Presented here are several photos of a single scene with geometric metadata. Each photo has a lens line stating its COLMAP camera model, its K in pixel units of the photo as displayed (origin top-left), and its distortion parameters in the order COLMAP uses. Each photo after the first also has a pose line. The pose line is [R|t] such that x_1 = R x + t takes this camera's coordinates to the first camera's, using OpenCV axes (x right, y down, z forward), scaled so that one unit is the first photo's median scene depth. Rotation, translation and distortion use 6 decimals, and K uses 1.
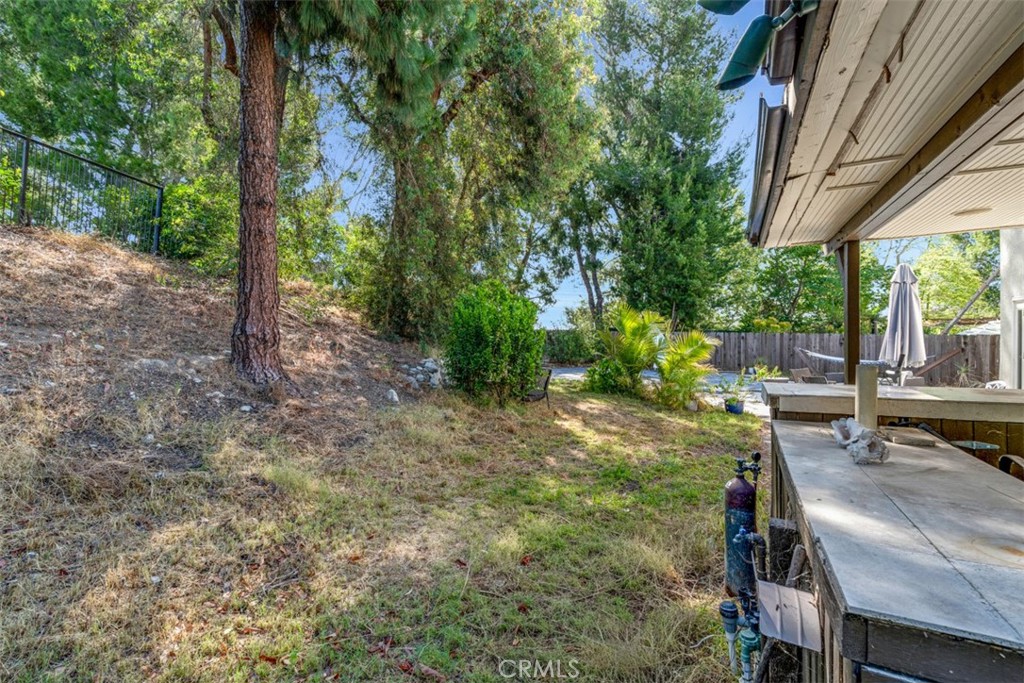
lens RADIAL K [[453.7, 0, 512.5], [0, 453.7, 342.5], [0, 0, 1]] dist [-0.008621, 0.000915]
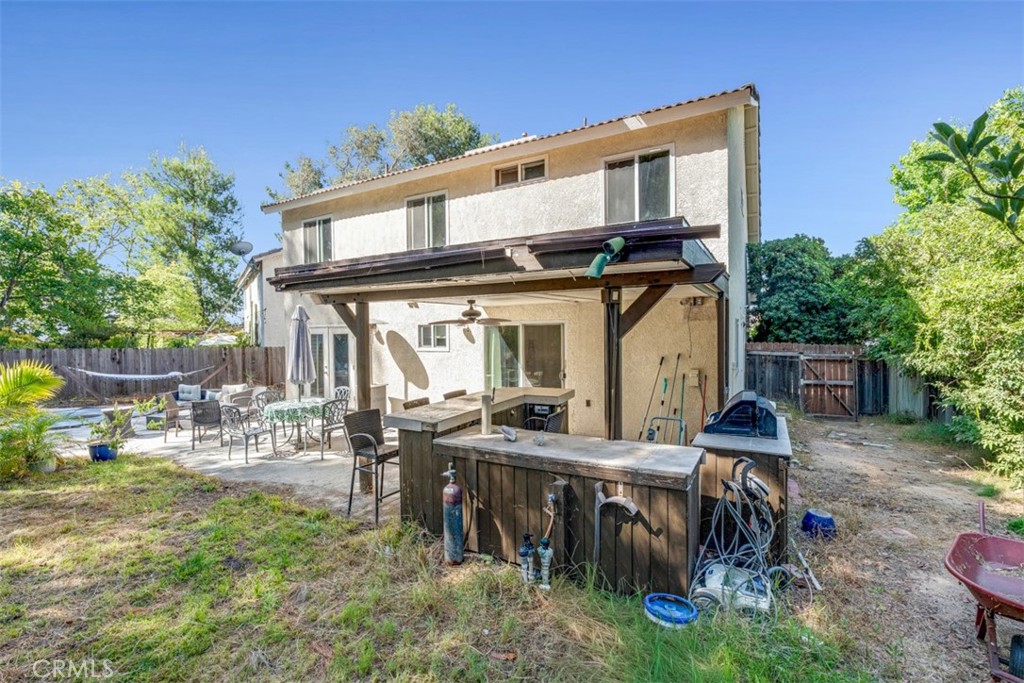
lens RADIAL K [[453.7, 0, 511.9], [0, 453.7, 334.5], [0, 0, 1]] dist [-0.008621, 0.000915]
pose [[0.037082, -0.006069, 0.999294, -0.213795], [0.021384, 0.999757, 0.005278, -0.042423], [-0.999083, 0.021174, 0.037202, 0.164712]]
